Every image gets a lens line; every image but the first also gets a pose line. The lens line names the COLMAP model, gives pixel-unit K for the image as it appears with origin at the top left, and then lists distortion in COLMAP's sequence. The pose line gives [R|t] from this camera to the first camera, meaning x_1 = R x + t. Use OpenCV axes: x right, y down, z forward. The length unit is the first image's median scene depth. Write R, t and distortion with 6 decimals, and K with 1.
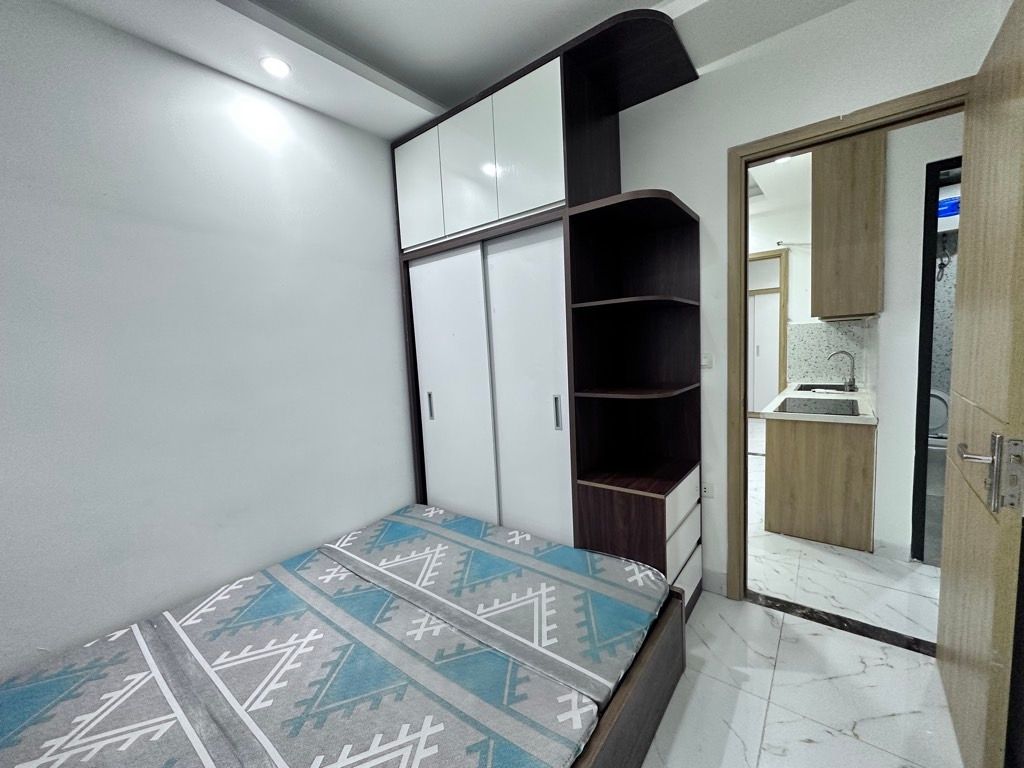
lens RADIAL K [[410.2, 0, 513.4], [0, 410.2, 382.7], [0, 0, 1]] dist [0.003666, -0.000392]
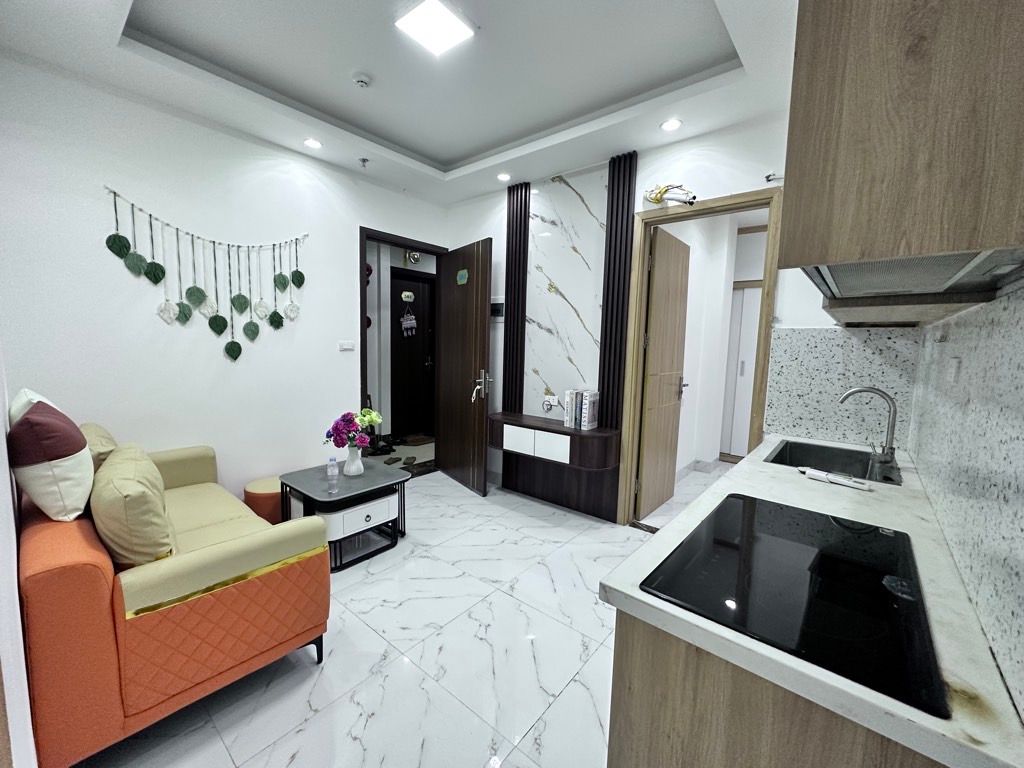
lens RADIAL K [[410.2, 0, 511.7], [0, 410.2, 387.0], [0, 0, 1]] dist [0.003666, -0.000392]
pose [[0.996816, 0.076027, -0.024022, 0.353514], [-0.075601, 0.996973, 0.018153, -0.048799], [0.025329, -0.016279, 0.999547, 0.460209]]
